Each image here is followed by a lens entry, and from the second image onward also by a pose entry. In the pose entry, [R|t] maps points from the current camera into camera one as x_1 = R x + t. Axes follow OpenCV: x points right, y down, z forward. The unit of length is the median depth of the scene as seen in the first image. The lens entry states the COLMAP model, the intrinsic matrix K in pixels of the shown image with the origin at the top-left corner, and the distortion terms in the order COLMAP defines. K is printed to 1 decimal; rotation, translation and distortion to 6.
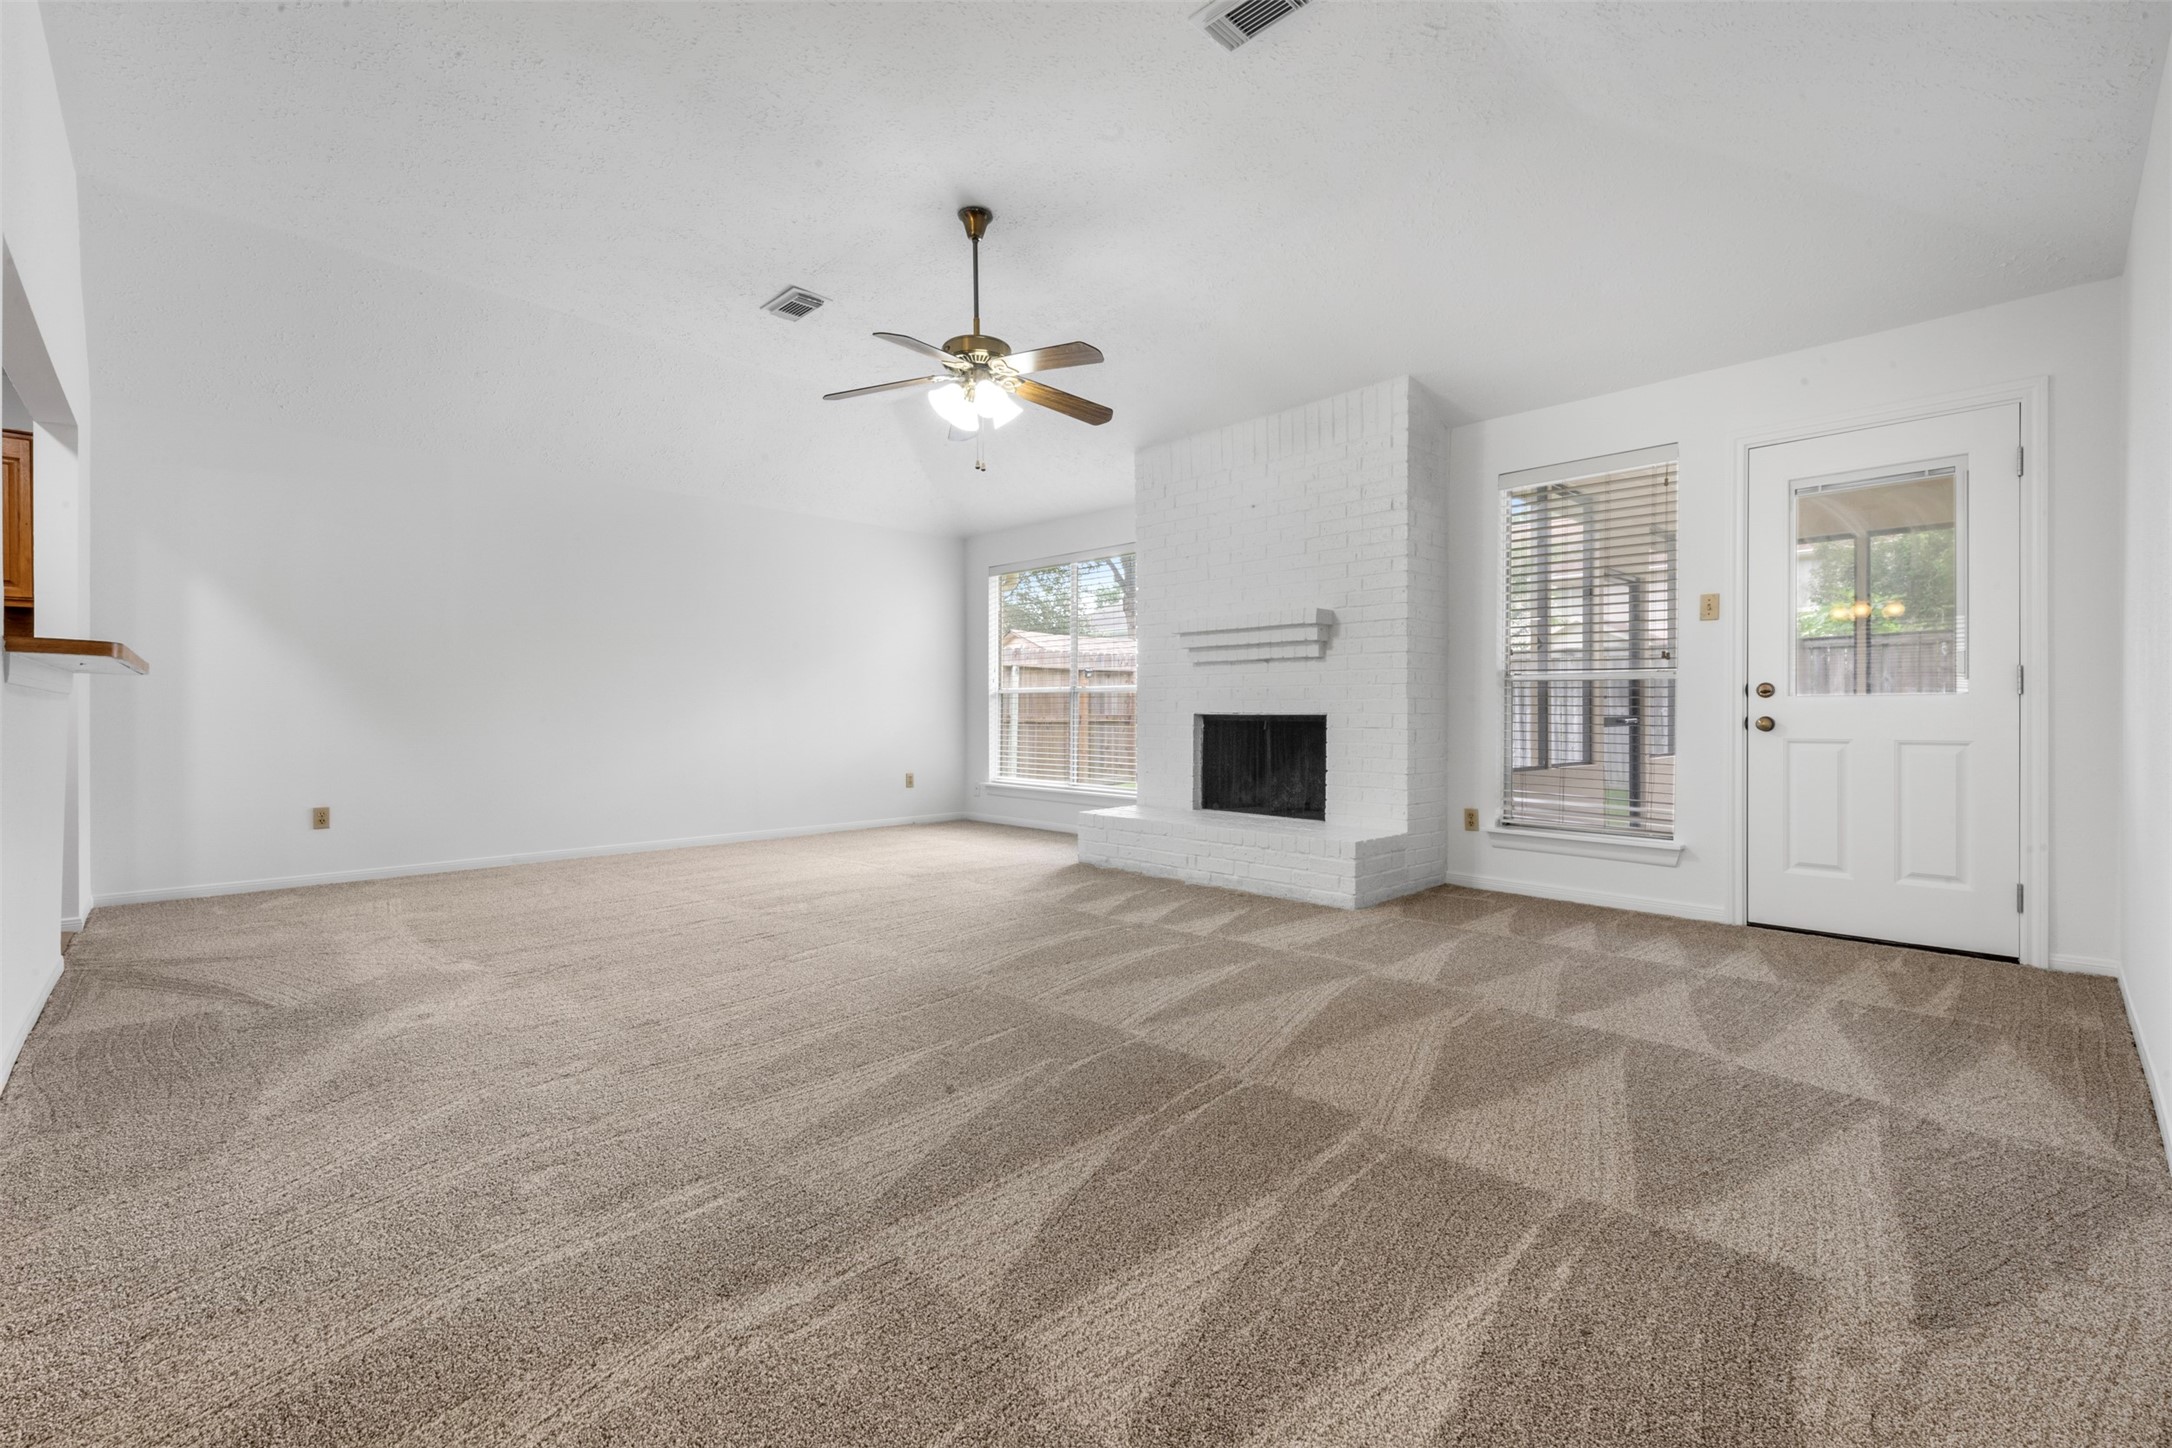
lens RADIAL K [[926.5, 0, 1055.2], [0, 926.5, 723.9], [0, 0, 1]] dist [-0.001546, -0.000051]
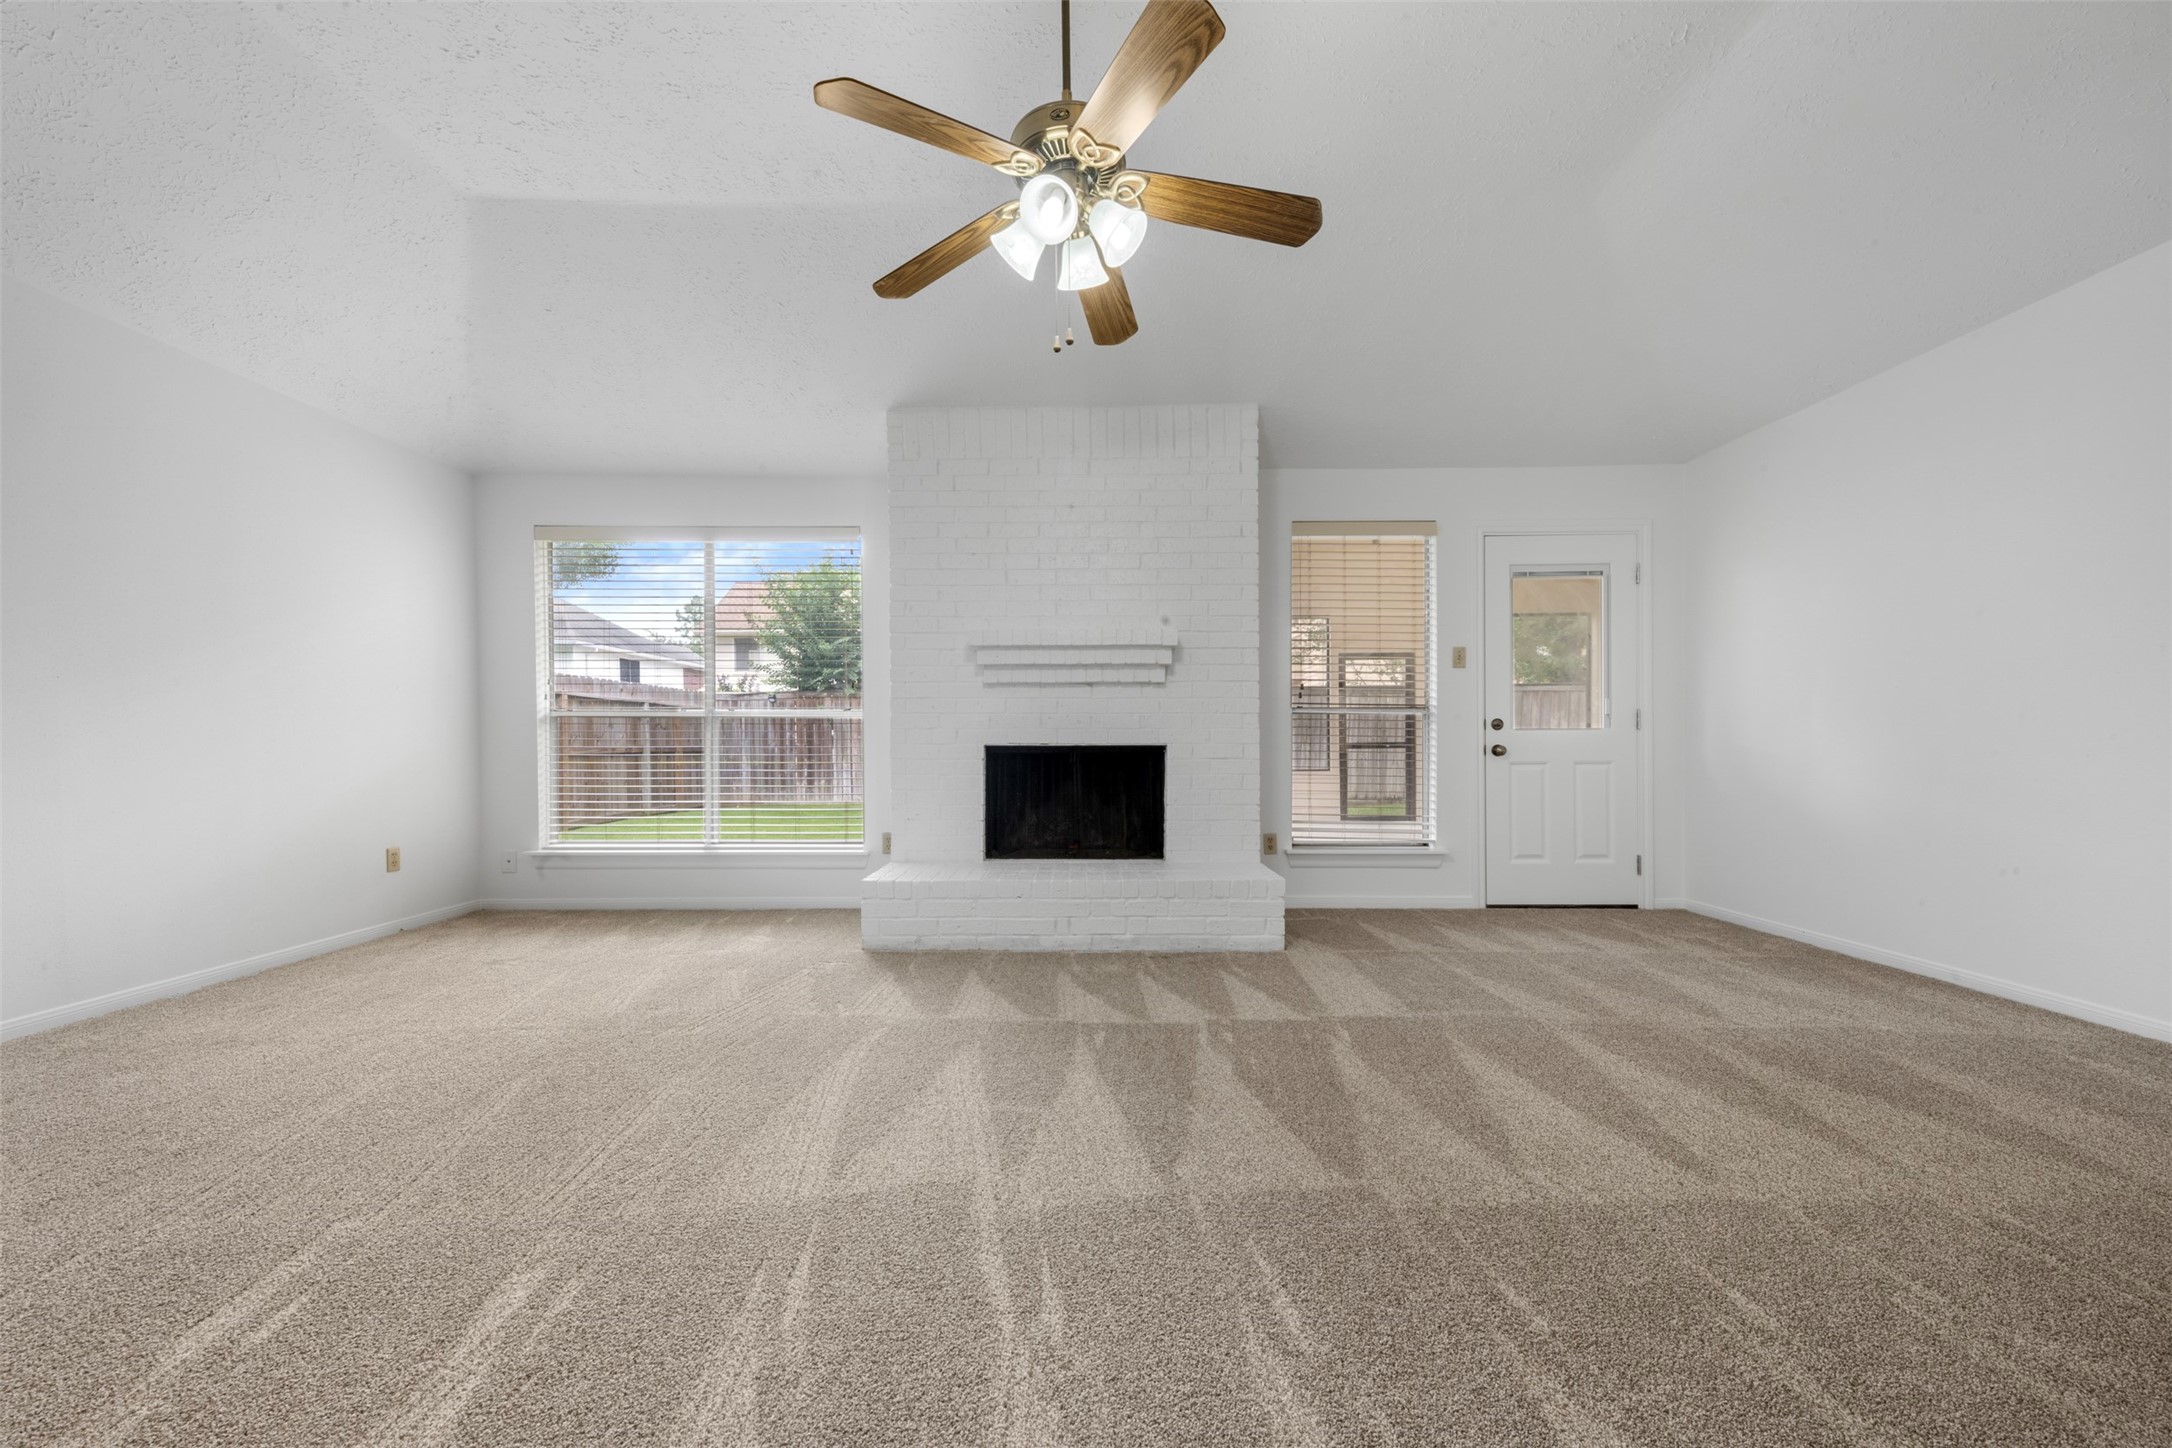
lens RADIAL K [[840.9, 0, 1097.6], [0, 840.9, 746.8], [0, 0, 1]] dist [0.002739, -0.000089]
pose [[0.688183, -0.007736, 0.725496, -0.384345], [0.012436, 0.999922, -0.001134, -0.008455], [-0.725430, 0.009803, 0.688226, 0.486842]]
